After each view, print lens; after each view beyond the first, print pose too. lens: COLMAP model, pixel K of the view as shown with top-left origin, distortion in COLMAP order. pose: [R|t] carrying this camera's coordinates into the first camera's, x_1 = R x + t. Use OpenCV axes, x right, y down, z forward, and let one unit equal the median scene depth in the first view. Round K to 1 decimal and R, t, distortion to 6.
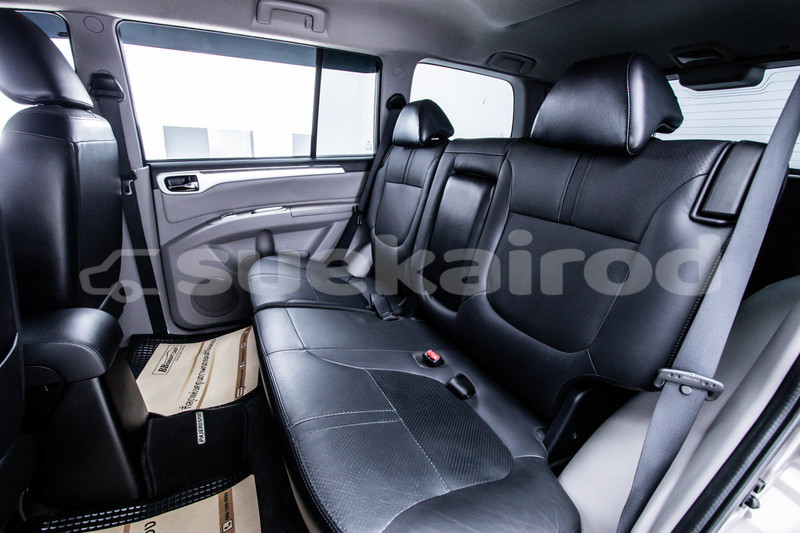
lens RADIAL K [[360.8, 0, 398.1], [0, 360.8, 258.0], [0, 0, 1]] dist [0.032696, 0.000167]
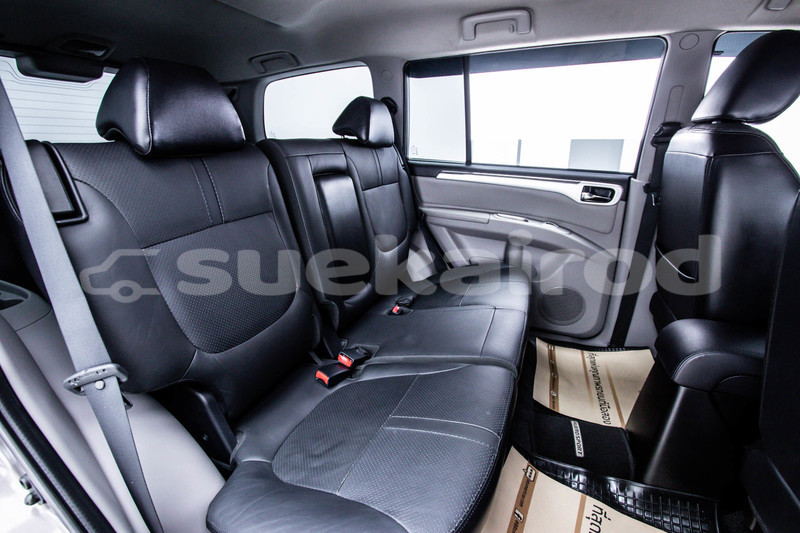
lens RADIAL K [[377.8, 0, 400.0], [0, 377.8, 266.5], [0, 0, 1]] dist [-0.000312, 0.000175]
pose [[0.373670, 0.305626, -0.875765, 0.688382], [-0.322143, 0.928148, 0.186455, -0.150845], [0.869825, 0.212449, 0.445276, 0.434813]]
